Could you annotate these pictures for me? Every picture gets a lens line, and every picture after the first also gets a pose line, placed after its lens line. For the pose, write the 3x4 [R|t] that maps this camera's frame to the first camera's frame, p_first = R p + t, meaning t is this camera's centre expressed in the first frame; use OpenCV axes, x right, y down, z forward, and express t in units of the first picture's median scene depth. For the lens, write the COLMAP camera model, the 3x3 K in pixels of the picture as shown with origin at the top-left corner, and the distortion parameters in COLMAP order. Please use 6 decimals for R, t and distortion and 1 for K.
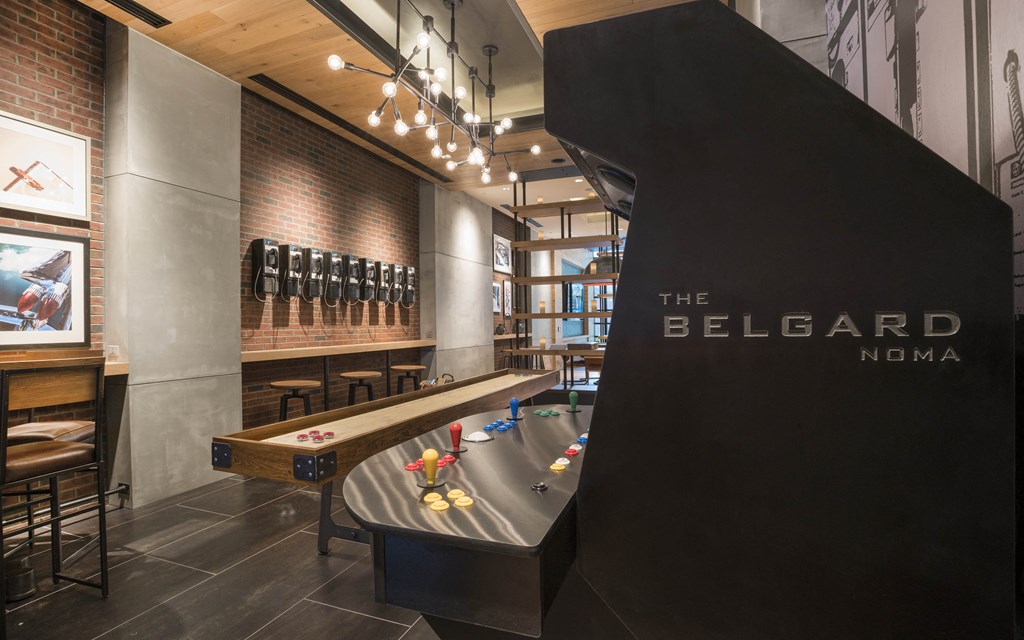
lens RADIAL K [[494.2, 0, 510.4], [0, 494.2, 321.7], [0, 0, 1]] dist [-0.041251, 0.003089]
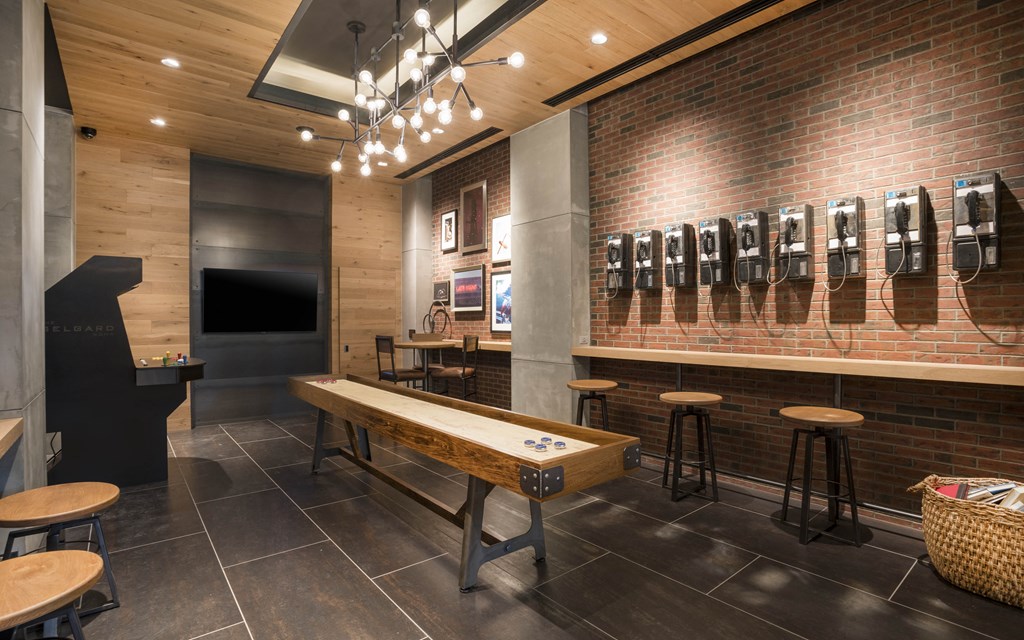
lens RADIAL K [[494.2, 0, 509.1], [0, 494.2, 317.1], [0, 0, 1]] dist [-0.041251, 0.003089]
pose [[-0.491335, 0.009603, -0.870918, 0.408230], [0.014280, 0.999894, 0.002969, -0.008061], [0.870854, -0.010978, -0.491420, 1.140869]]
